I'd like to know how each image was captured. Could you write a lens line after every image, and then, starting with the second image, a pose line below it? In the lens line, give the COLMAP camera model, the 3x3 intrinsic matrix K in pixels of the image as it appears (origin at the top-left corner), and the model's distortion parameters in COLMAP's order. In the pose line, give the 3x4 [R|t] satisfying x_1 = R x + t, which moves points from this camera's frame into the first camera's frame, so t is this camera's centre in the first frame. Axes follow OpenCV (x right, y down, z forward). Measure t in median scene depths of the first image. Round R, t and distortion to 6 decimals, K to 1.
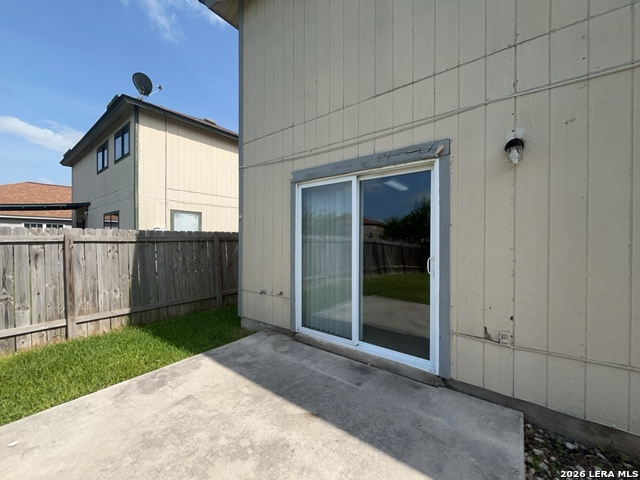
lens RADIAL K [[260.1, 0, 322.0], [0, 260.1, 239.8], [0, 0, 1]] dist [0.000336, 0.000068]
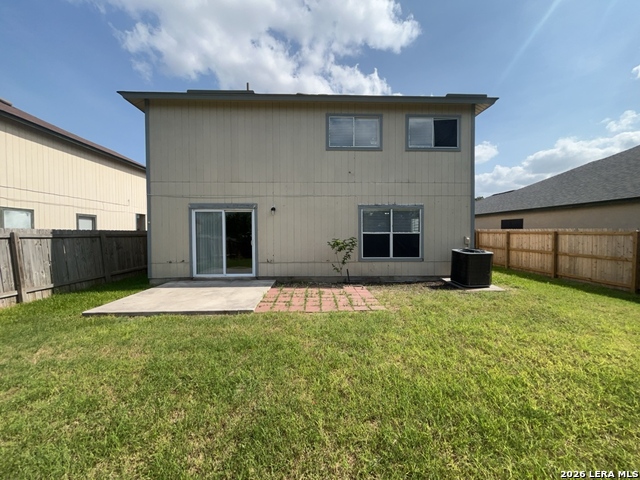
lens RADIAL K [[260.1, 0, 322.2], [0, 260.1, 237.5], [0, 0, 1]] dist [0.000336, 0.000068]
pose [[0.775012, -0.014700, 0.631776, -0.571797], [0.009694, 0.999888, 0.011374, 0.005339], [-0.631873, -0.002690, 0.775067, -1.235810]]
